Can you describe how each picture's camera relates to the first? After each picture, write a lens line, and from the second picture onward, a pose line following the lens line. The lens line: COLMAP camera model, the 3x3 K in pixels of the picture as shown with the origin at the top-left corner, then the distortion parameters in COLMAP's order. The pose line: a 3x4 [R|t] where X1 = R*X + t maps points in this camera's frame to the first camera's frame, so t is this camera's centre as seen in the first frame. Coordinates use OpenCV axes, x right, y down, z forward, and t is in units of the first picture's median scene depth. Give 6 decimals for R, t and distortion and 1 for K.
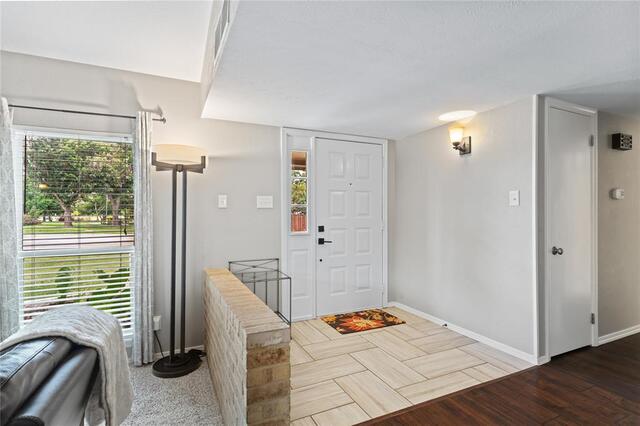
lens RADIAL K [[311.3, 0, 318.4], [0, 311.3, 214.0], [0, 0, 1]] dist [-0.000893, 0.002252]
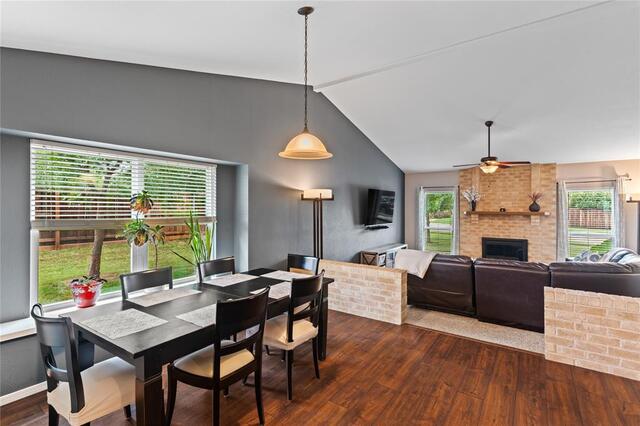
lens RADIAL K [[303.4, 0, 322.8], [0, 303.4, 208.6], [0, 0, 1]] dist [0.003728, 0.000048]
pose [[0.491128, -0.007742, -0.871053, 0.365666], [0.003861, 0.999970, -0.006711, -0.077790], [0.871079, -0.000067, 0.491143, -2.178623]]
